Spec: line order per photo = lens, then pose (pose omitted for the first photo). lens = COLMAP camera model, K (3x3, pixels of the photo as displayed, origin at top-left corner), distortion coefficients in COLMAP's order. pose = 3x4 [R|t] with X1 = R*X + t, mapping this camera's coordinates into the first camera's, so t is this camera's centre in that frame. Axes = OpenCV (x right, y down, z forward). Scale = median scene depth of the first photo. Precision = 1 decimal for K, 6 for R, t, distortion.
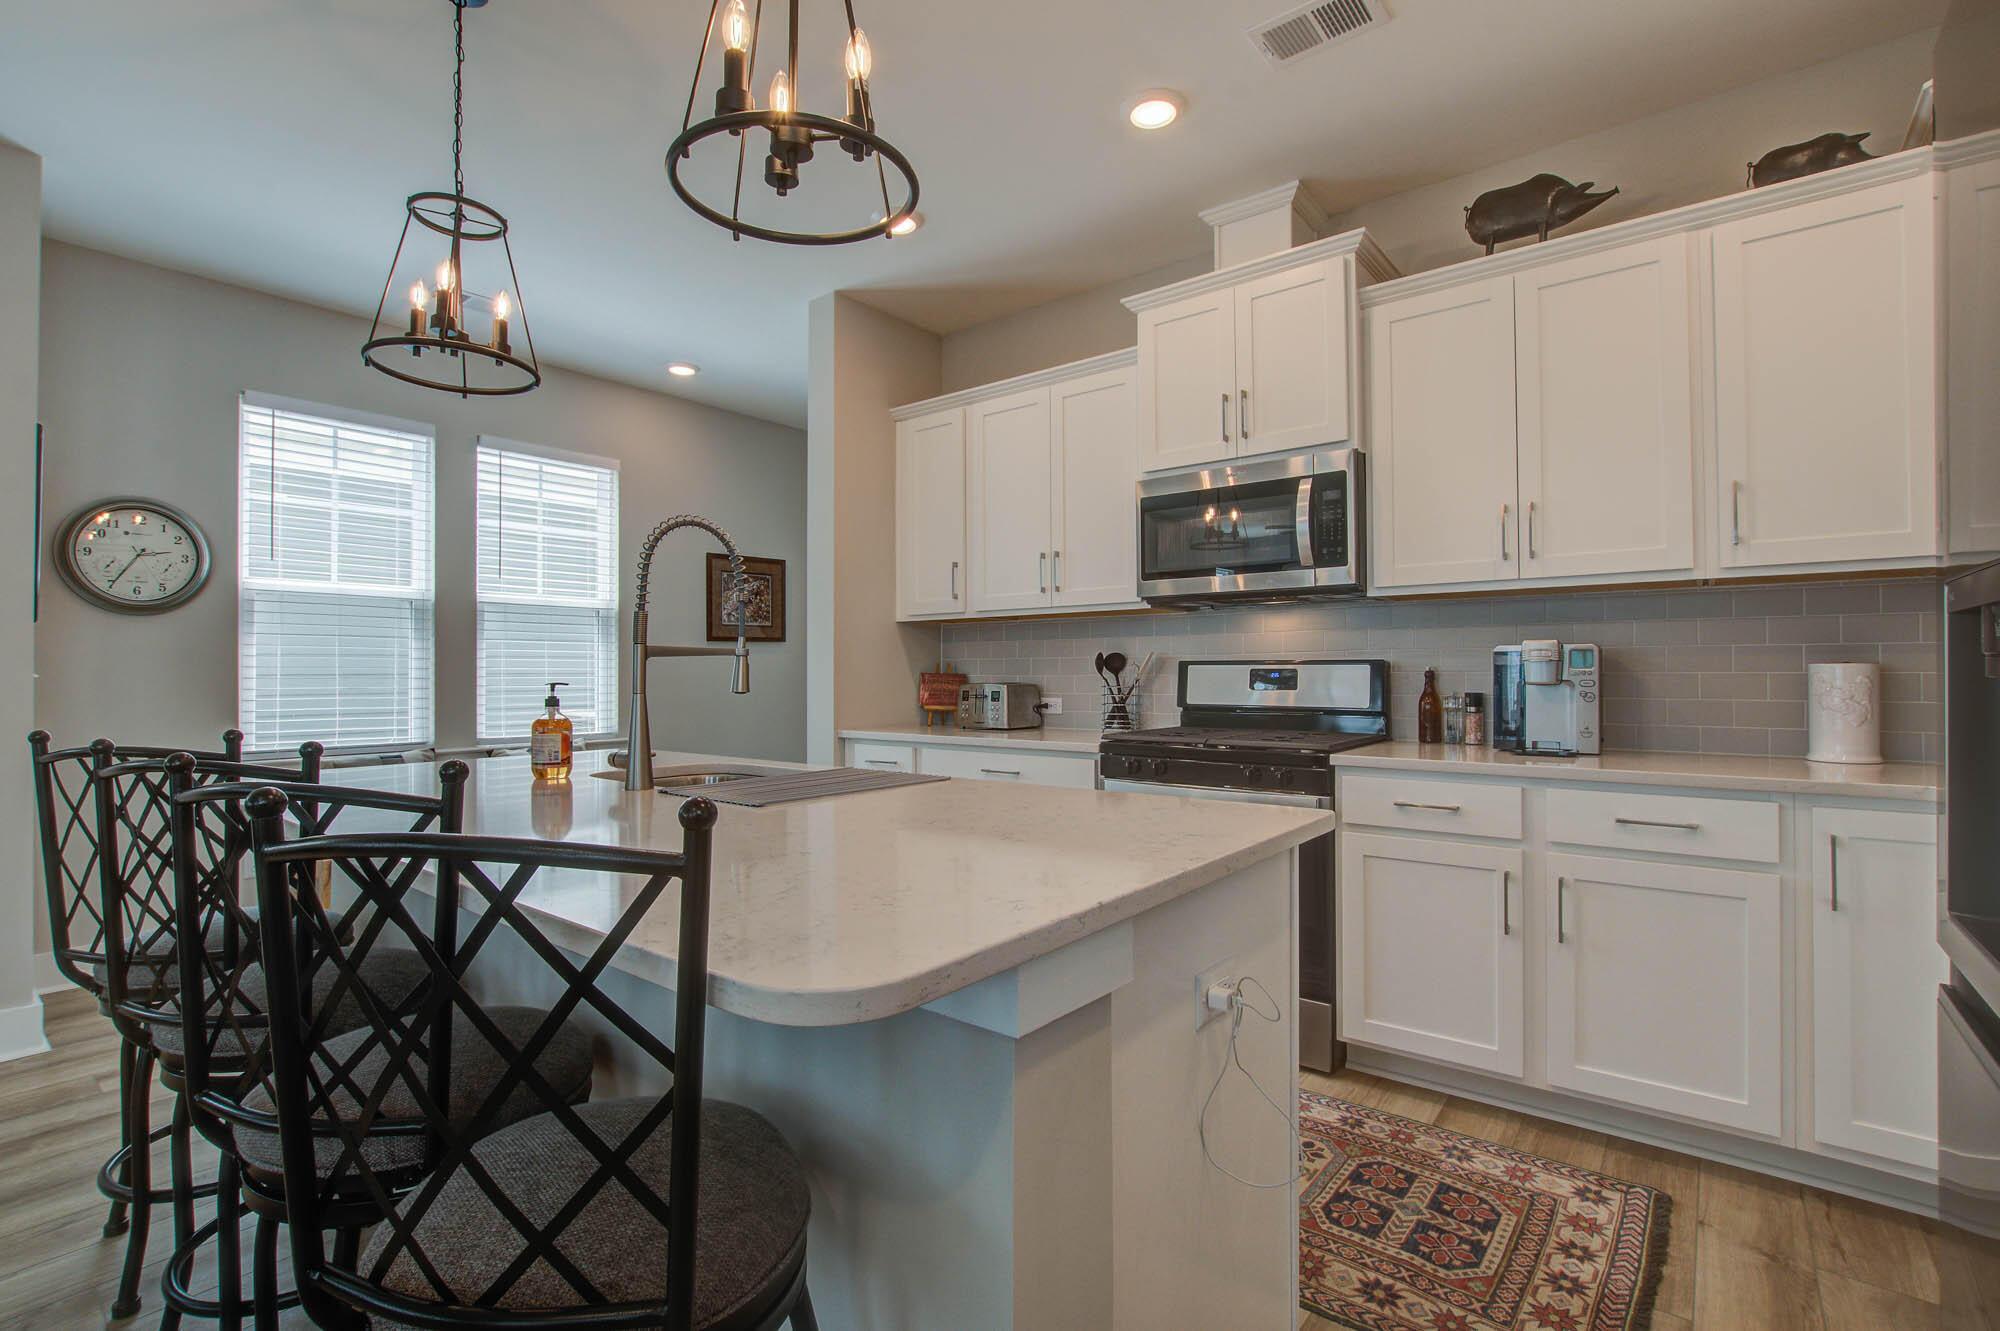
lens RADIAL K [[930.2, 0, 989.0], [0, 930.2, 659.3], [0, 0, 1]] dist [-0.002275, -0.000696]
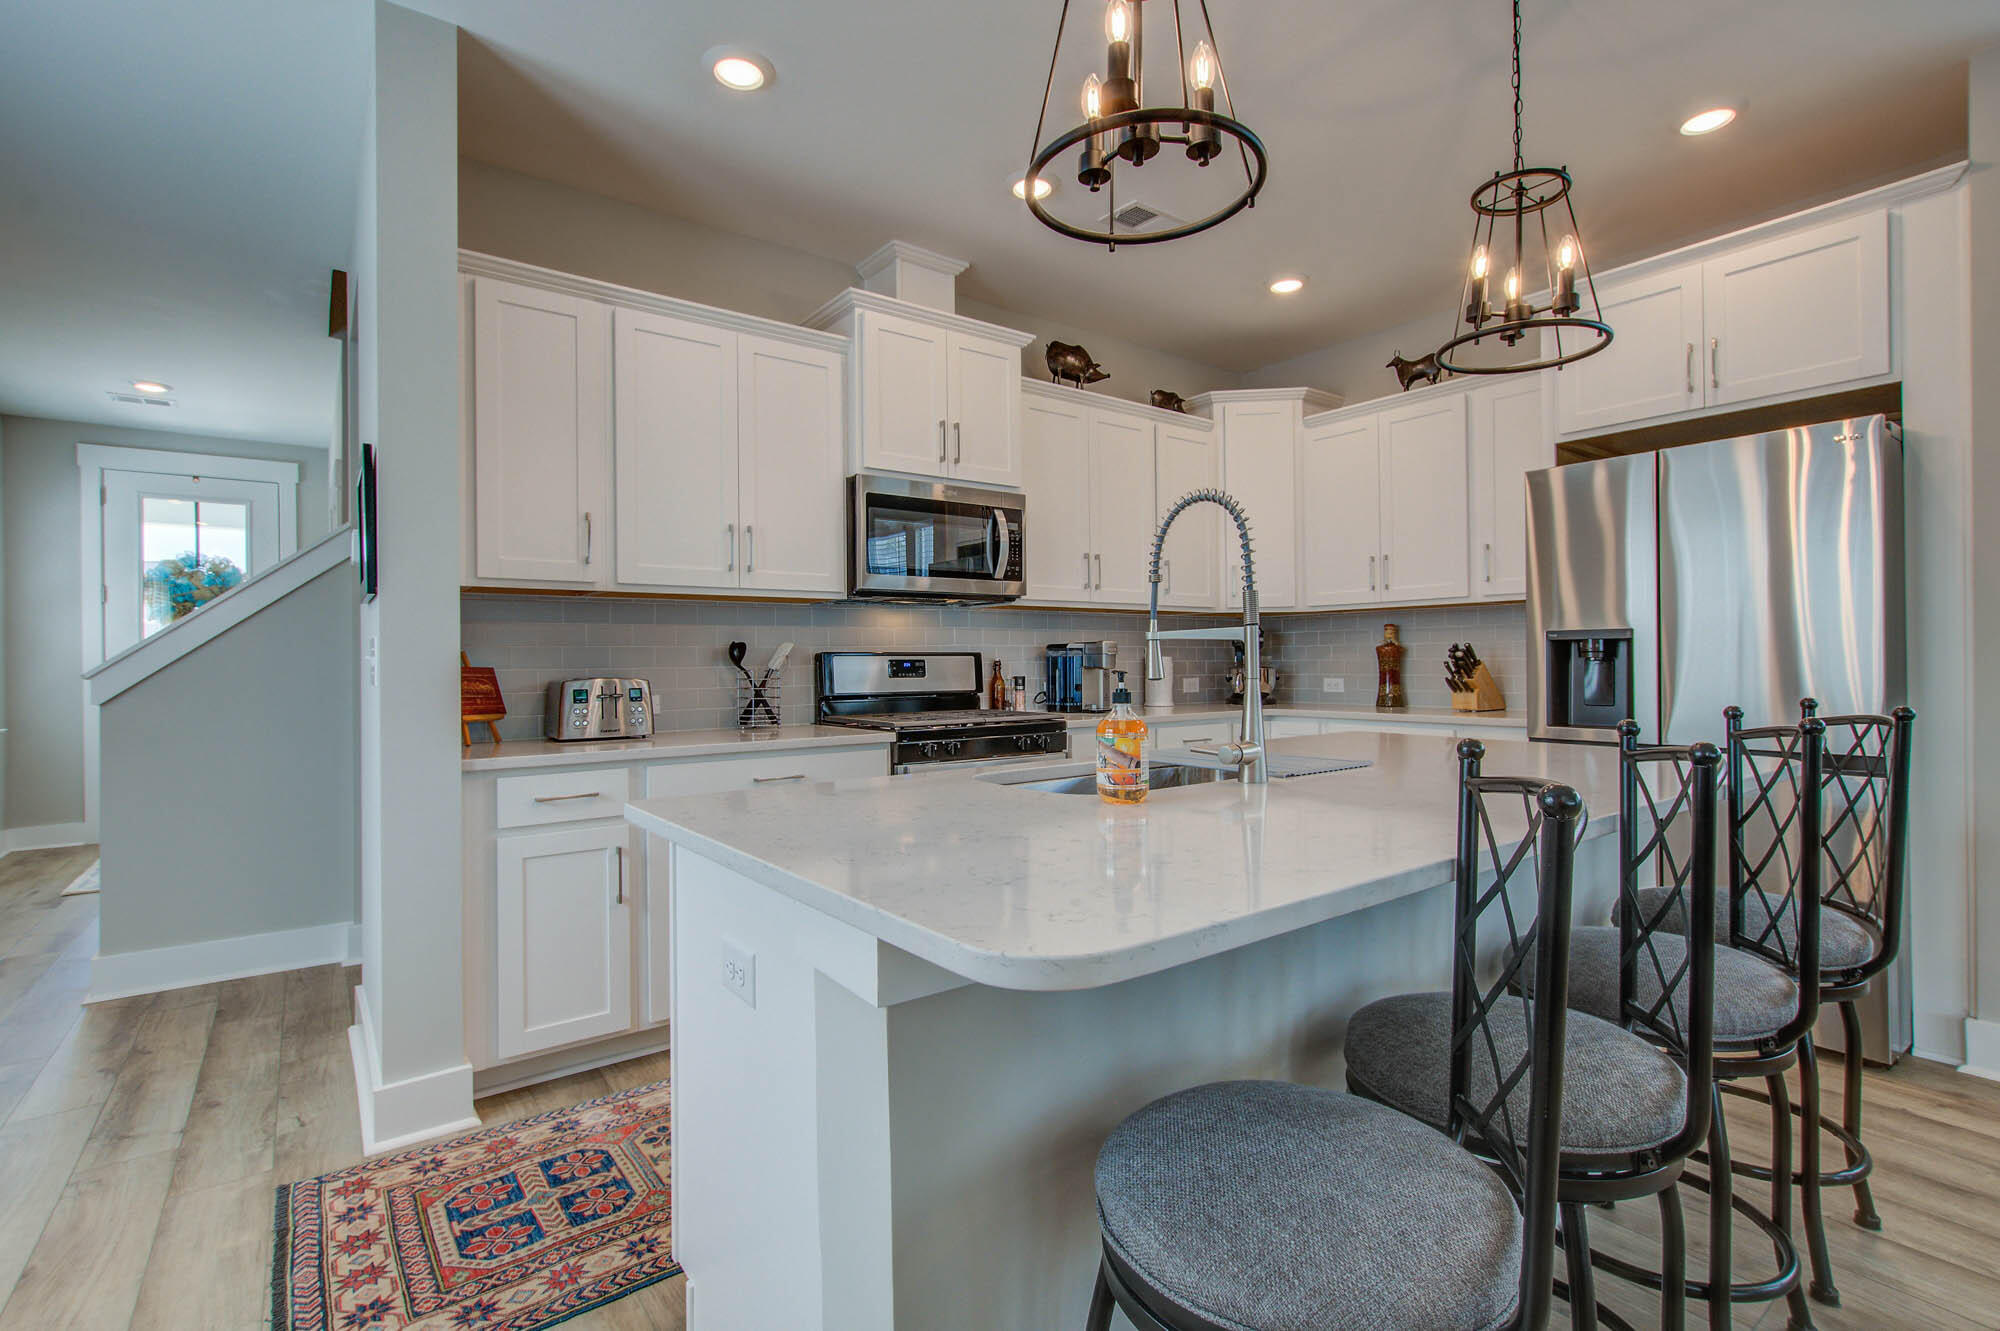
lens RADIAL K [[938.4, 0, 995.8], [0, 938.4, 691.3], [0, 0, 1]] dist [-0.056293, -0.000033]
pose [[0.227060, -0.030510, 0.973403, -0.771895], [-0.006798, 0.999435, 0.032912, 0.010083], [-0.973857, -0.014090, 0.226724, 0.599461]]
